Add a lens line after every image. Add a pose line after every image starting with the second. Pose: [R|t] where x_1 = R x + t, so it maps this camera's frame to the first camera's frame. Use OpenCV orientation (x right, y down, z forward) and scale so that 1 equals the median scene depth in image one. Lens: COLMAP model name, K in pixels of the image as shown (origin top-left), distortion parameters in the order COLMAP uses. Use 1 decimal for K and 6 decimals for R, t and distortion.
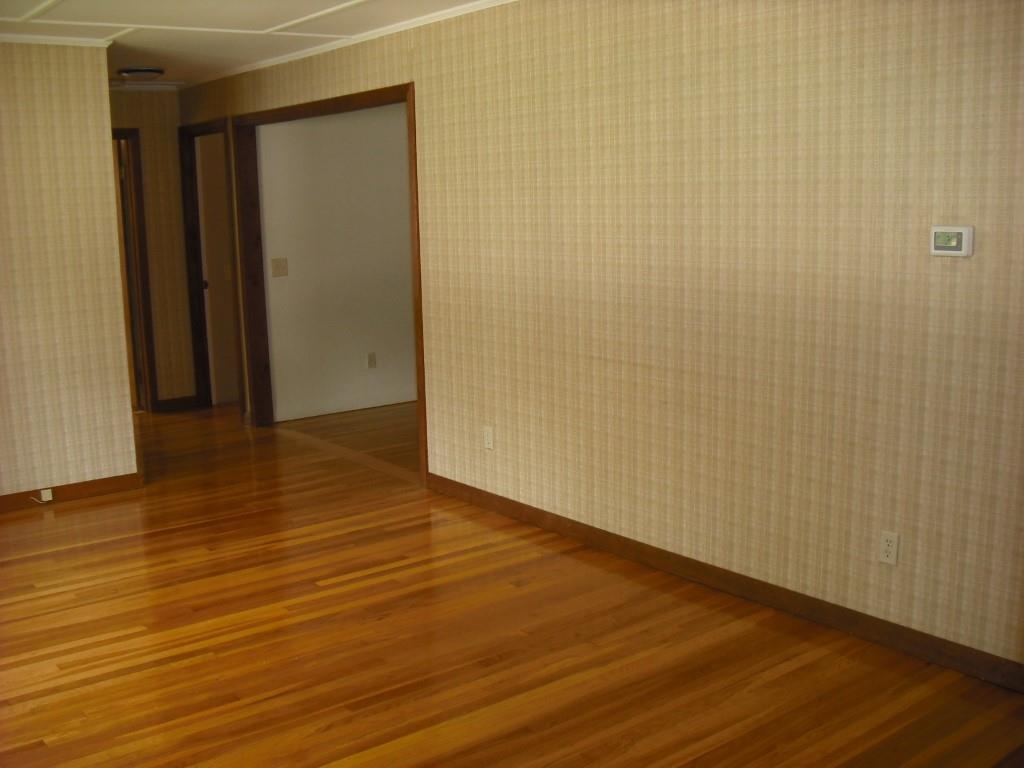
lens RADIAL K [[1077.7, 0, 511.0], [0, 1077.7, 404.3], [0, 0, 1]] dist [-0.207531, 0.182809]
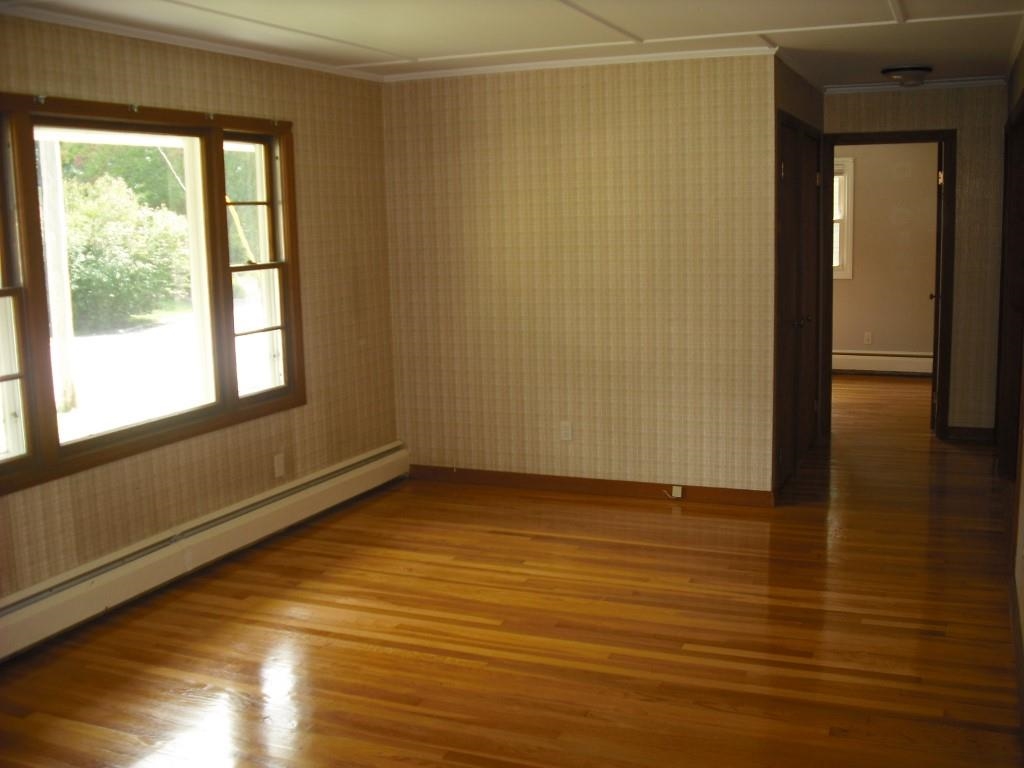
lens RADIAL K [[1077.7, 0, 511.0], [0, 1077.7, 404.3], [0, 0, 1]] dist [-0.207531, 0.182809]
pose [[0.482263, 0.157359, -0.861778, 0.489037], [-0.151465, 0.983897, 0.094895, -0.095920], [0.862833, 0.084765, 0.498331, 0.403235]]
